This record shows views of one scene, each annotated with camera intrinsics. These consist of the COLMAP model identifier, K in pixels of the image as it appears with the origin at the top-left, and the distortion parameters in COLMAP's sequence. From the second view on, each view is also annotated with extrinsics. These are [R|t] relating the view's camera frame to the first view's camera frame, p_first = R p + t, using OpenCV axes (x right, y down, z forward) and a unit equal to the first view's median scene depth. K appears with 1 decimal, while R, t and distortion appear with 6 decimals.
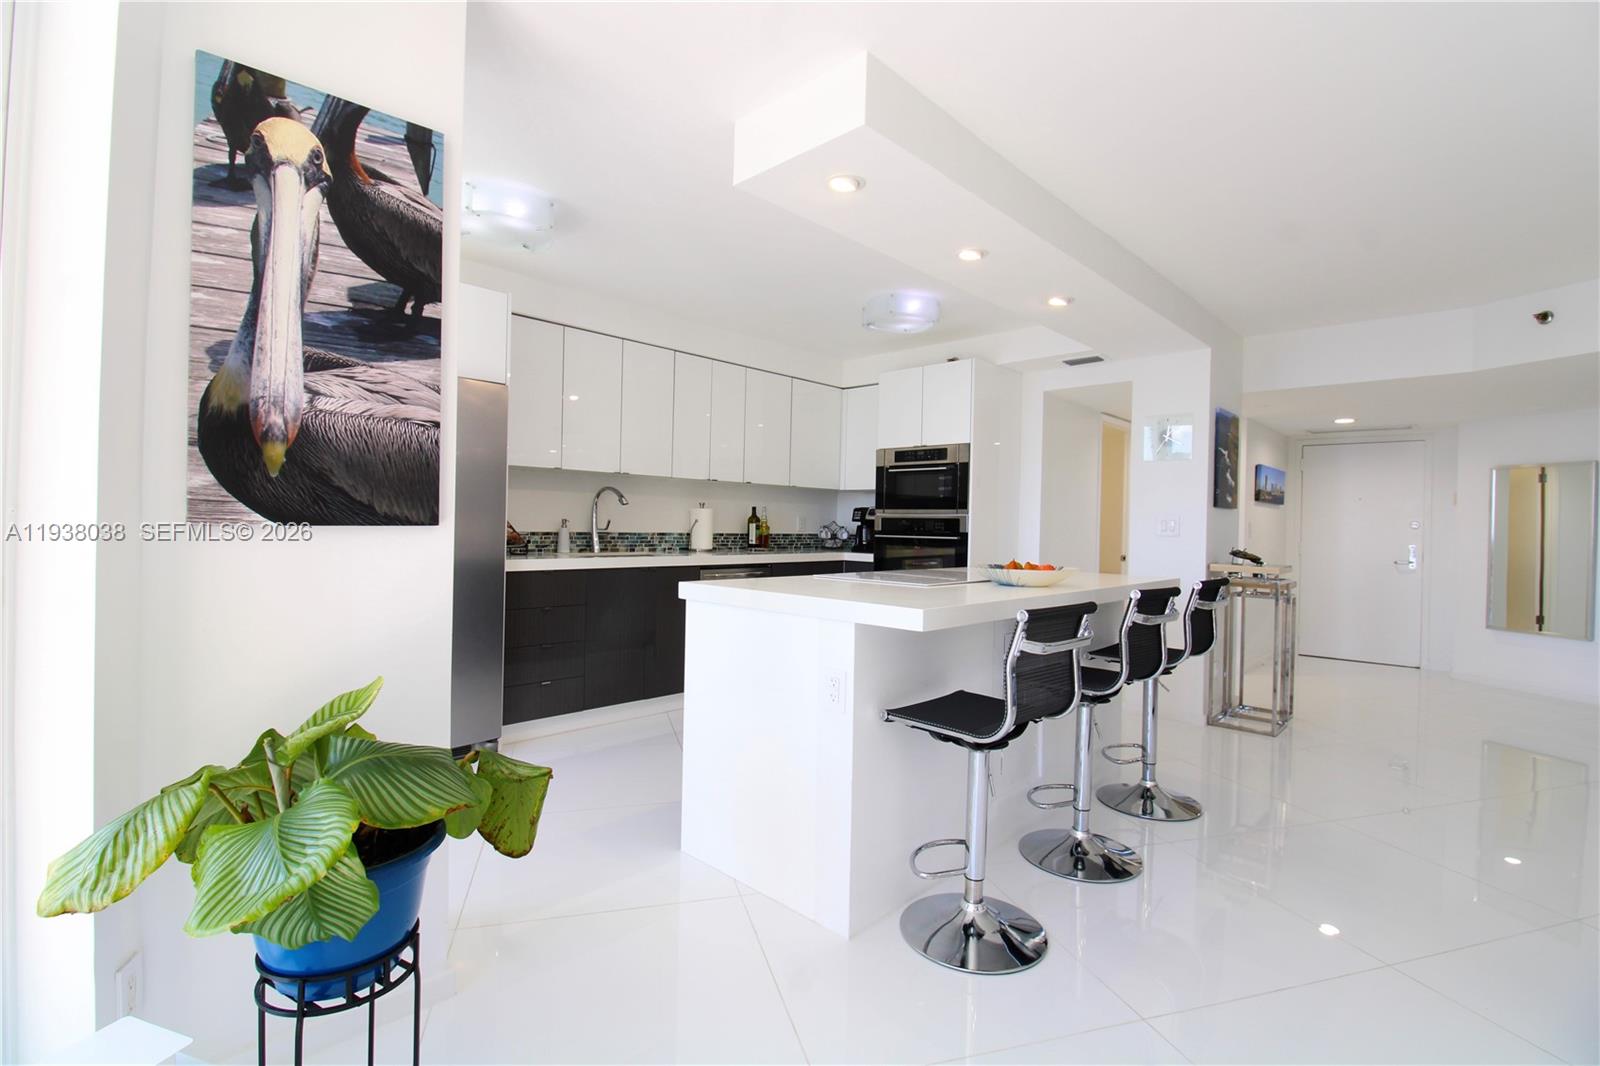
lens RADIAL K [[742.5, 0, 803.1], [0, 742.5, 522.5], [0, 0, 1]] dist [0.001977, -0.014695]
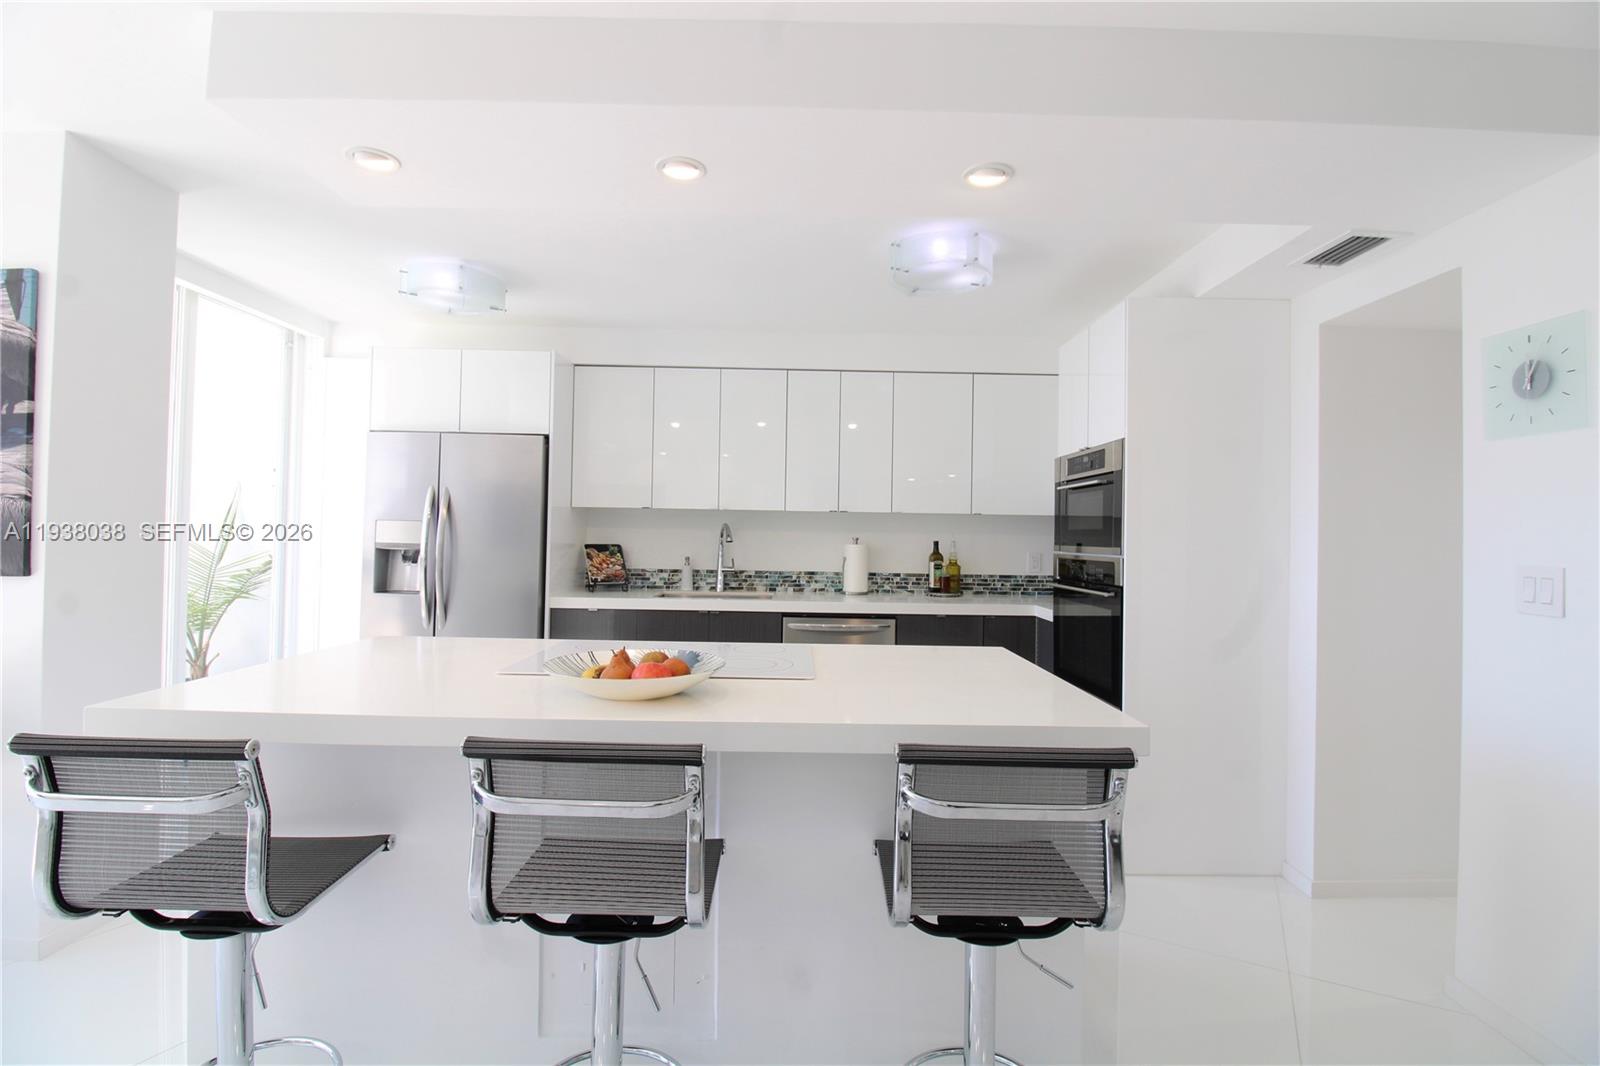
lens RADIAL K [[742.6, 0, 803.0], [0, 742.6, 523.2], [0, 0, 1]] dist [0.007962, -0.015567]
pose [[0.696099, -0.021375, -0.717627, 0.502745], [-0.001407, 0.999514, -0.031136, -0.018668], [0.717944, 0.022683, 0.695731, 0.409881]]
